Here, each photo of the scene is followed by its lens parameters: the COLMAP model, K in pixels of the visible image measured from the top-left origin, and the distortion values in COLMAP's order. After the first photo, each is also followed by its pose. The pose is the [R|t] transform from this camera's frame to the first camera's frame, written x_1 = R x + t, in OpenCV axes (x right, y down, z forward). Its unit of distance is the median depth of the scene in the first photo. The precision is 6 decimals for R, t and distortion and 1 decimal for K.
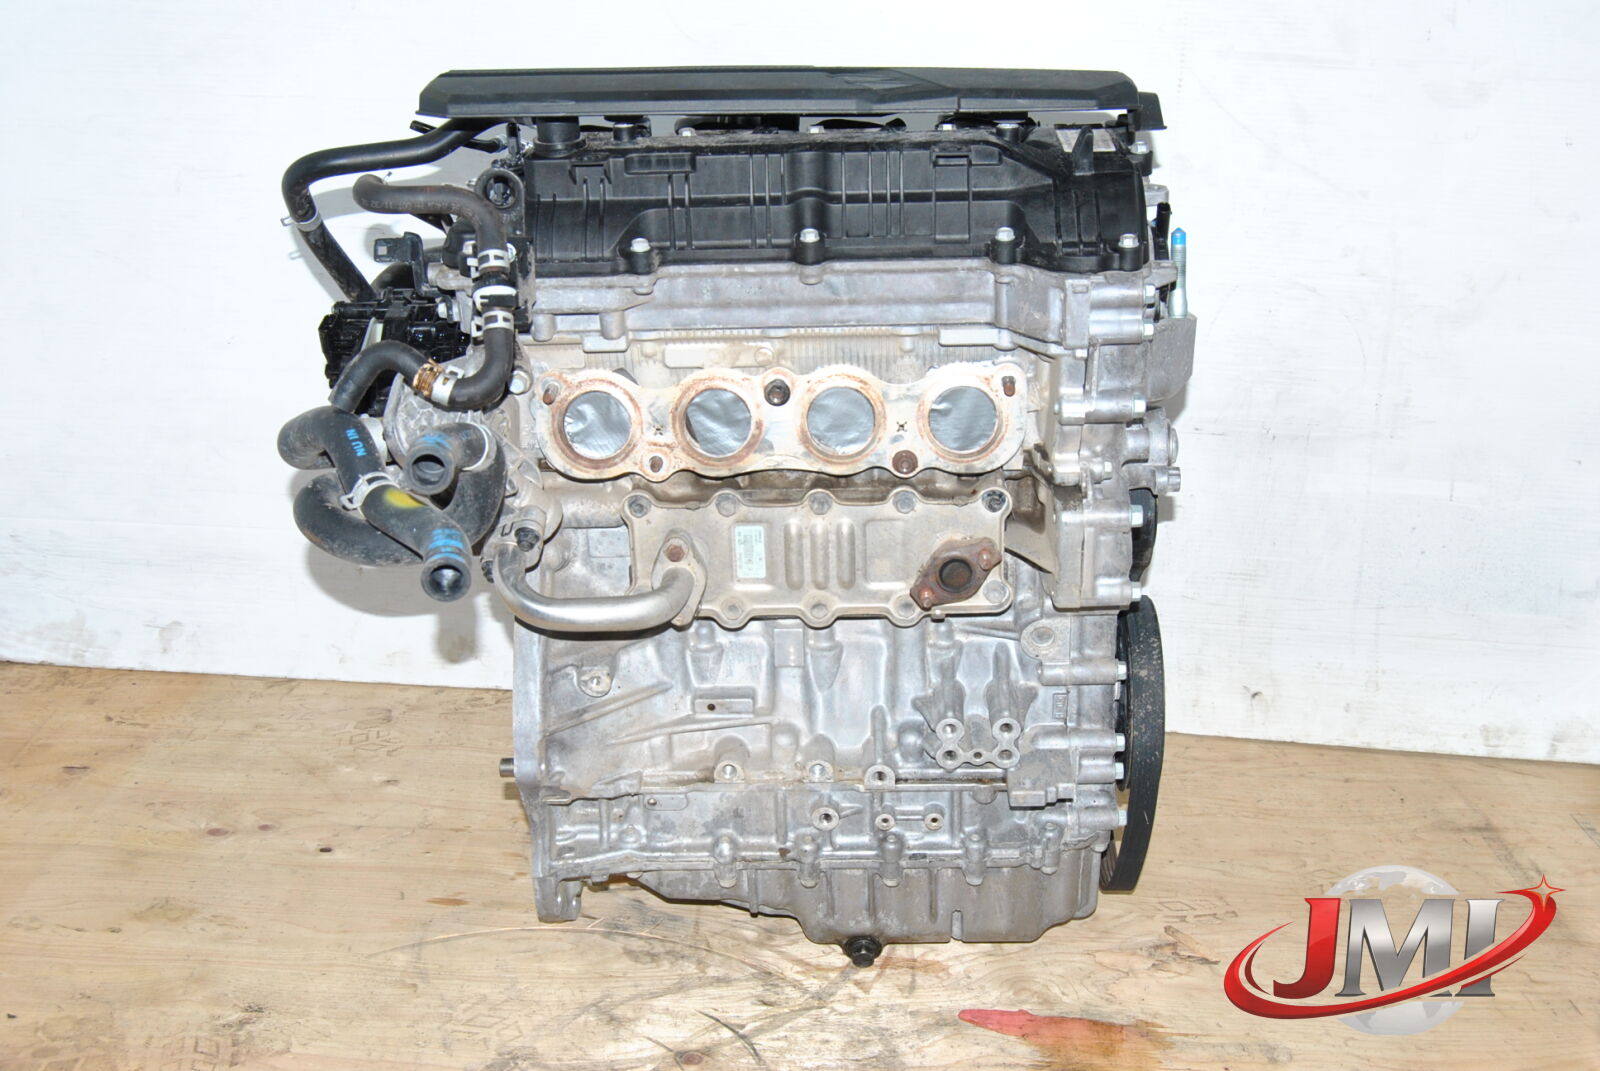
lens RADIAL K [[1854.9, 0, 798.2], [0, 1854.9, 635.2], [0, 0, 1]] dist [-0.057606, -0.009768]
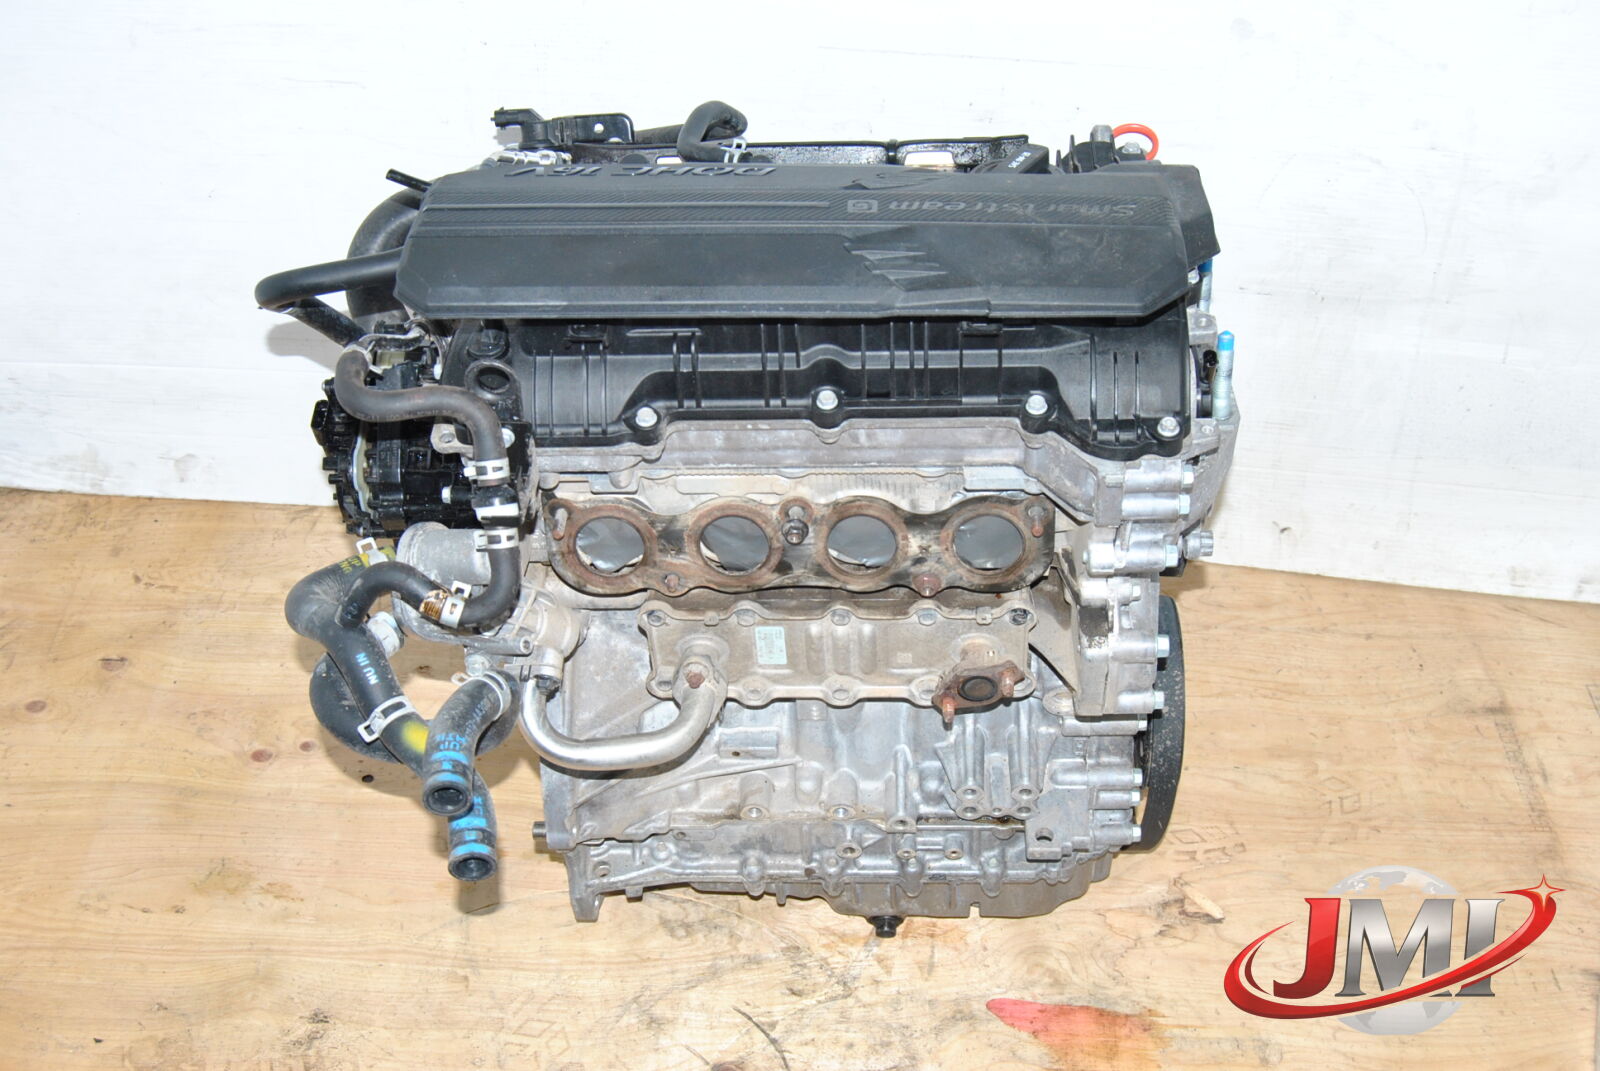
lens RADIAL K [[1854.9, 0, 798.2], [0, 1854.9, 635.2], [0, 0, 1]] dist [-0.057606, -0.009768]
pose [[0.999775, -0.010336, -0.018499, 0.006617], [0.016211, 0.935282, 0.353533, -0.371980], [0.013647, -0.353753, 0.935239, 0.071238]]
